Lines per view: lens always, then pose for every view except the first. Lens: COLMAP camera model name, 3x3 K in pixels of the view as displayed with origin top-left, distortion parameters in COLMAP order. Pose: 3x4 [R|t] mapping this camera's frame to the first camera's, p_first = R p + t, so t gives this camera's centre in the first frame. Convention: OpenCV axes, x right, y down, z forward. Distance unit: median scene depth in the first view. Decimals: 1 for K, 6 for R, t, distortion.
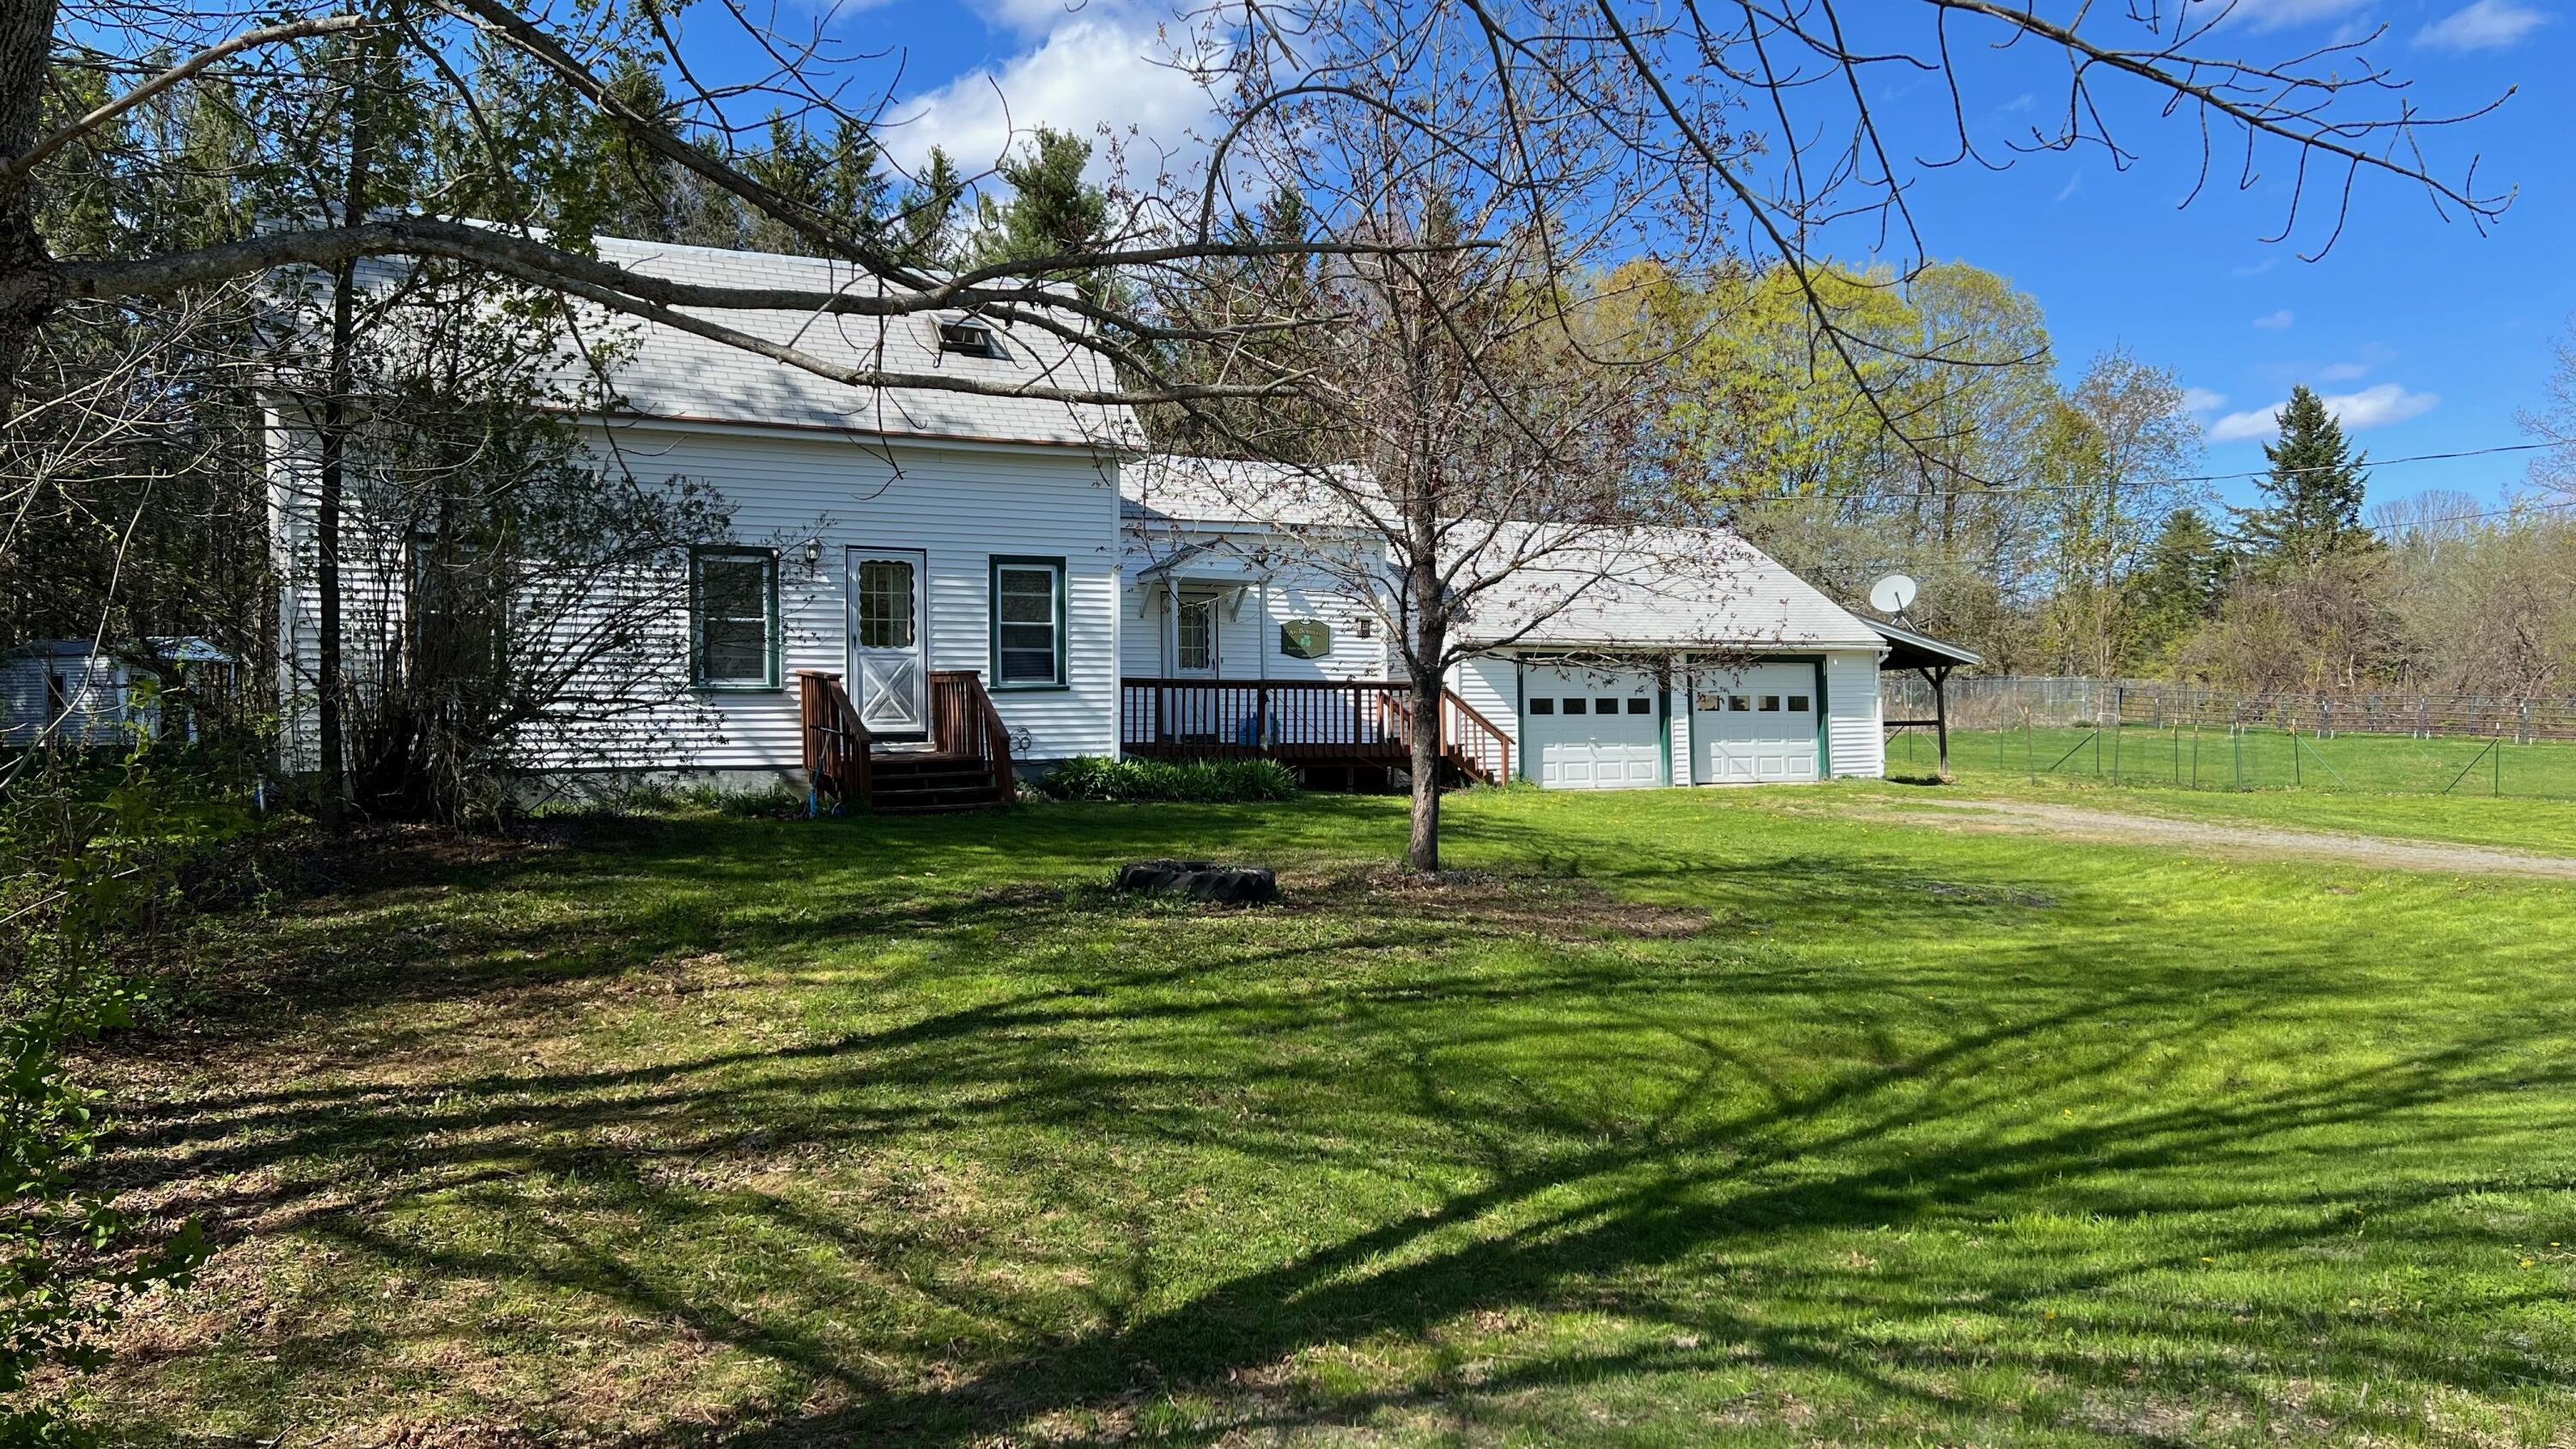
lens RADIAL K [[1930.8, 0, 1288.0], [0, 1930.8, 724.5], [0, 0, 1]] dist [0.000339, -0.004542]
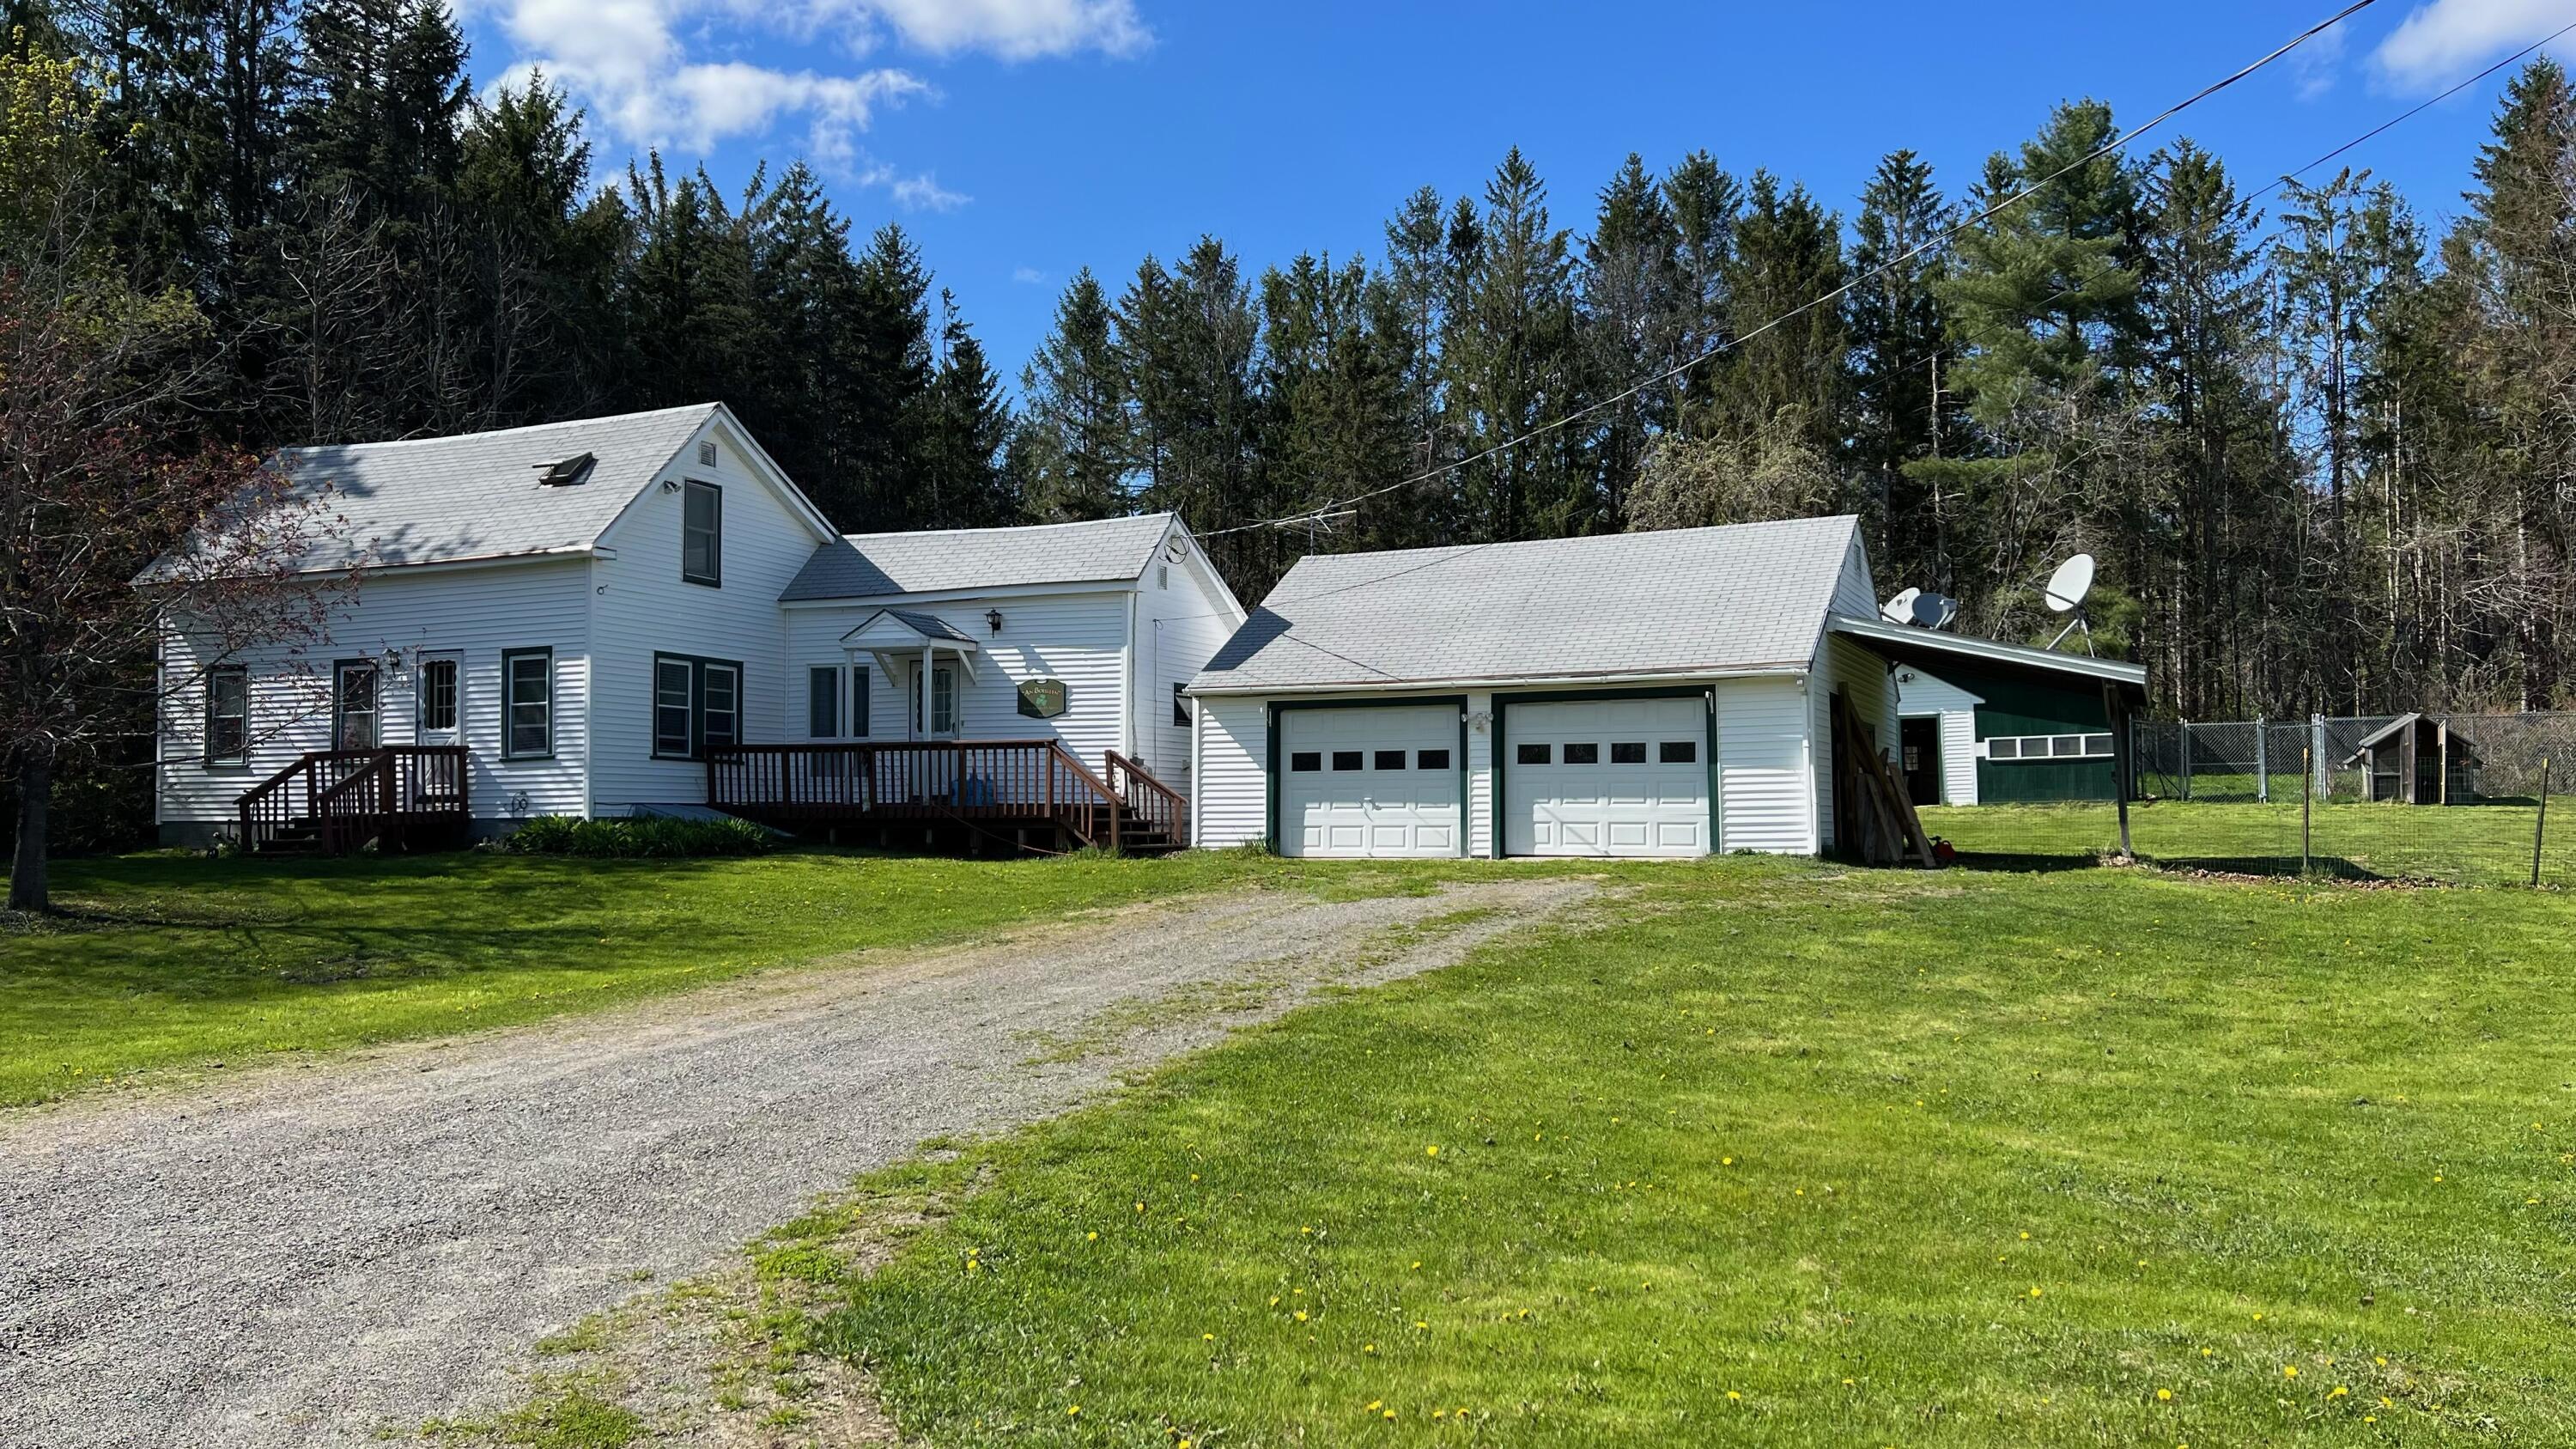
lens RADIAL K [[1930.8, 0, 1288.0], [0, 1930.8, 724.5], [0, 0, 1]] dist [0.000339, -0.004542]
pose [[0.632551, -0.030378, -0.773923, 0.862393], [0.005969, 0.999392, -0.034349, 0.003973], [0.774496, 0.017108, 0.632348, 0.471737]]
